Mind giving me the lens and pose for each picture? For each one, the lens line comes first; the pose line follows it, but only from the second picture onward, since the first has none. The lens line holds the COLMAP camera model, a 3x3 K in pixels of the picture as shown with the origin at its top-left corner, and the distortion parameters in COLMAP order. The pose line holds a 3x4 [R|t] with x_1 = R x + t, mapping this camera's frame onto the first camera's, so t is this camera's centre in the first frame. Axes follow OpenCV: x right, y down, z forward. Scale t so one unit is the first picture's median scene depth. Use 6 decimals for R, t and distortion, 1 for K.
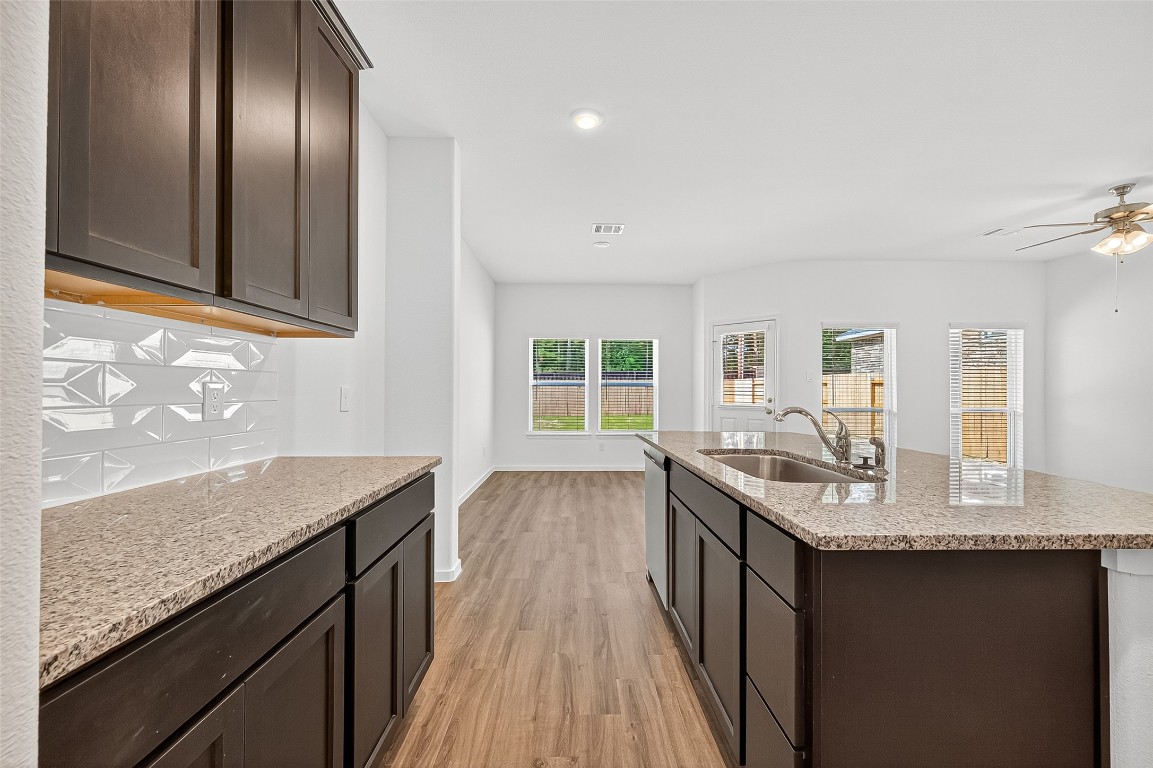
lens RADIAL K [[450.4, 0, 580.1], [0, 450.4, 386.6], [0, 0, 1]] dist [0.010823, -0.002523]
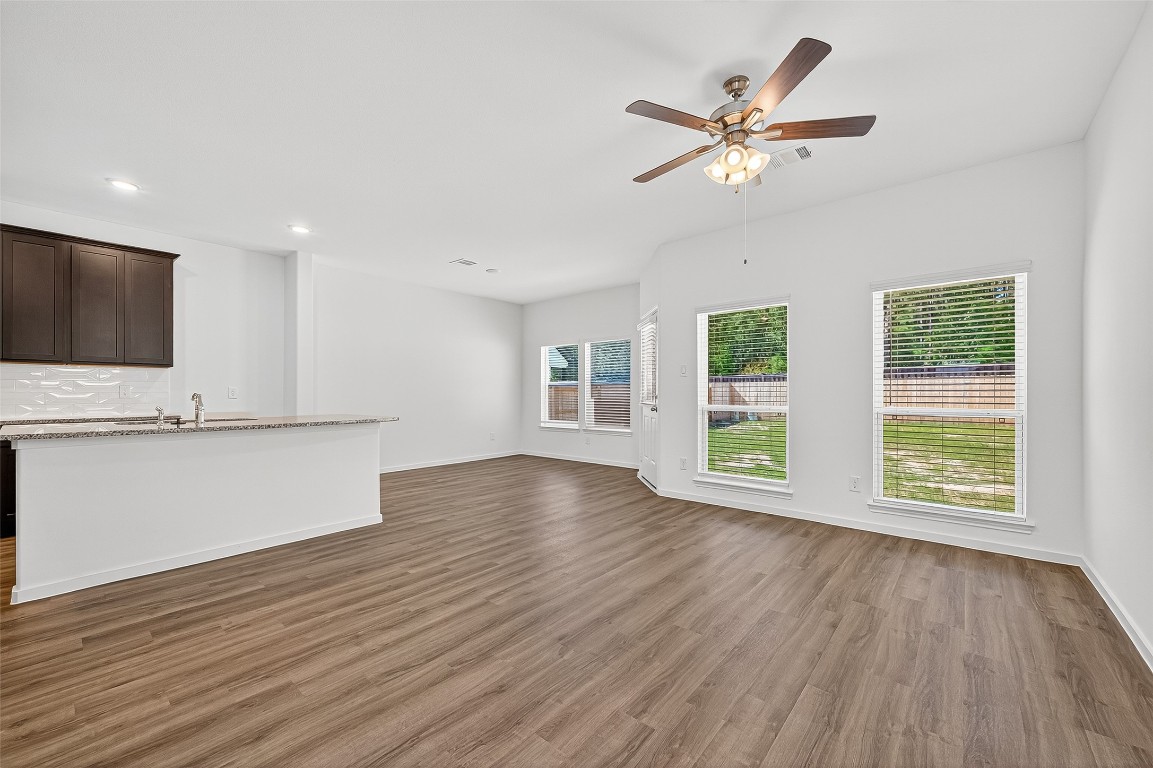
lens RADIAL K [[450.4, 0, 580.1], [0, 450.4, 386.6], [0, 0, 1]] dist [0.010823, -0.002523]
pose [[0.748502, -0.017893, -0.662892, 0.842136], [0.011189, 0.999834, -0.014353, 0.019015], [0.663039, 0.003326, 0.748578, 0.183713]]
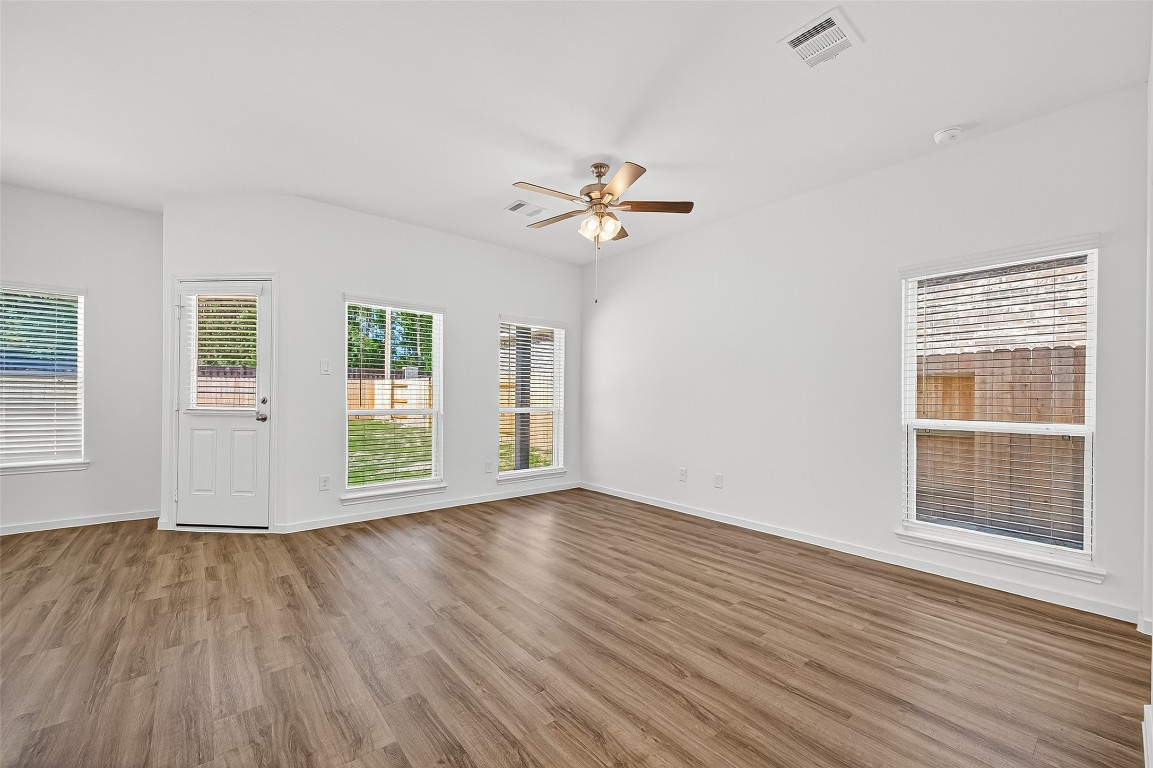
lens RADIAL K [[461.6, 0, 577.6], [0, 461.6, 400.2], [0, 0, 1]] dist [0.008696, -0.000303]
pose [[0.780010, -0.007447, 0.625723, 0.324990], [-0.006352, 0.999783, 0.019816, 0.012146], [-0.625735, -0.019432, 0.779794, 0.163411]]
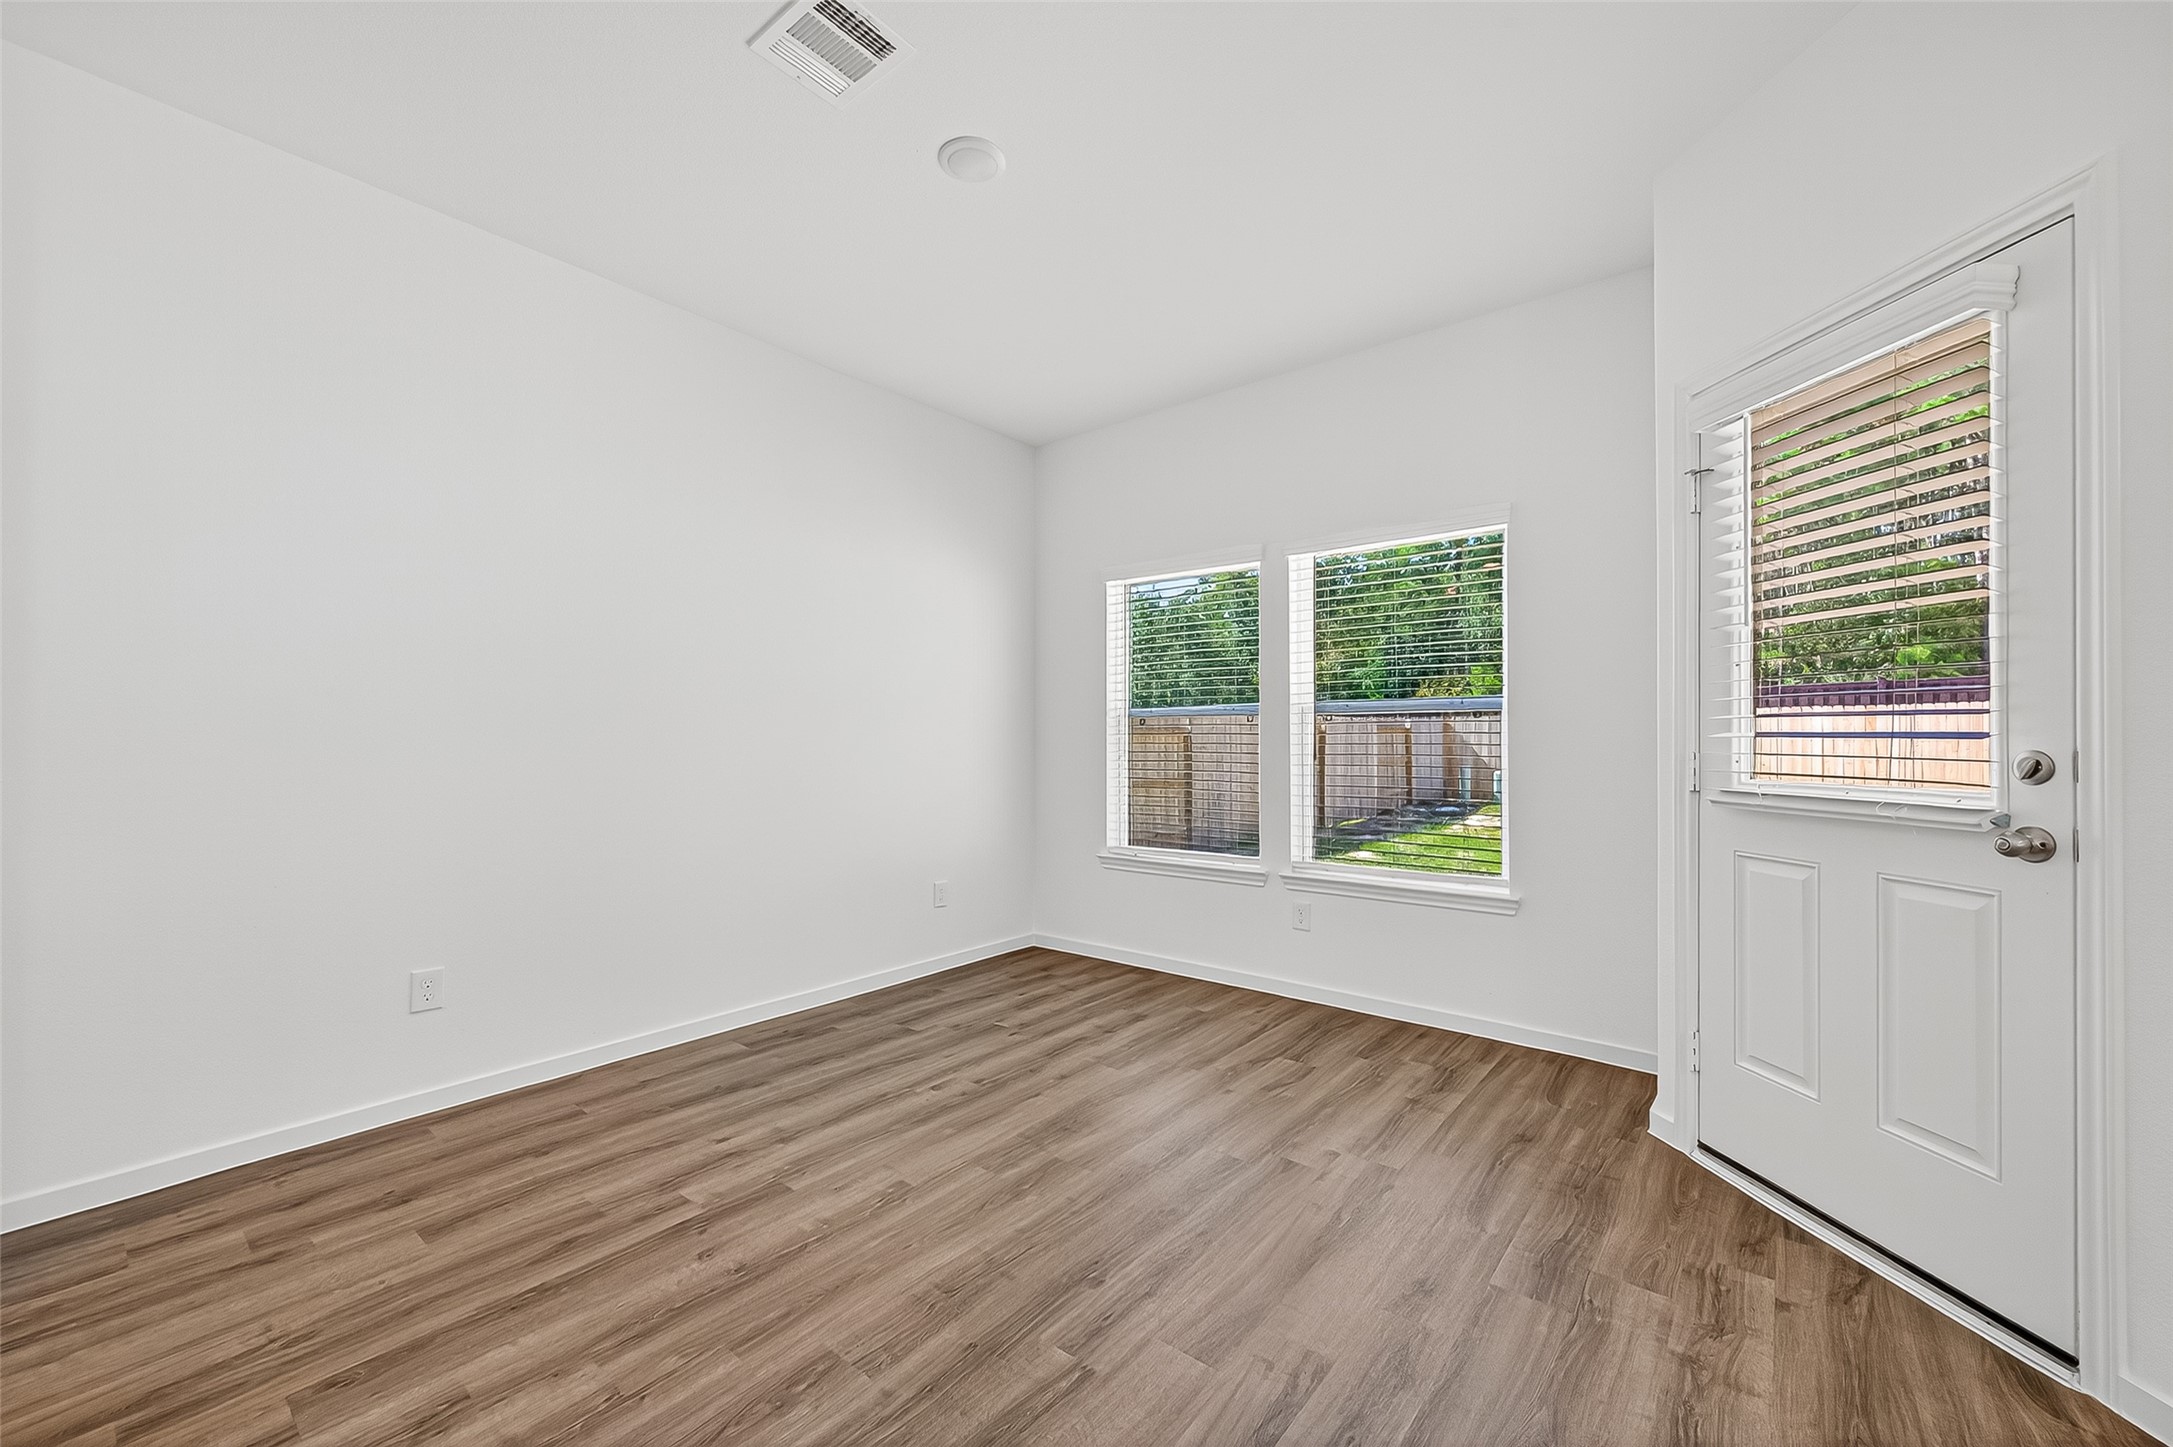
lens RADIAL K [[848.9, 0, 1093.3], [0, 848.9, 728.4], [0, 0, 1]] dist [0.010823, -0.002523]
pose [[0.769481, -0.017122, -0.638441, 0.332453], [0.011763, 0.999851, -0.012638, 0.015629], [0.638562, 0.002215, 0.769567, 0.535123]]
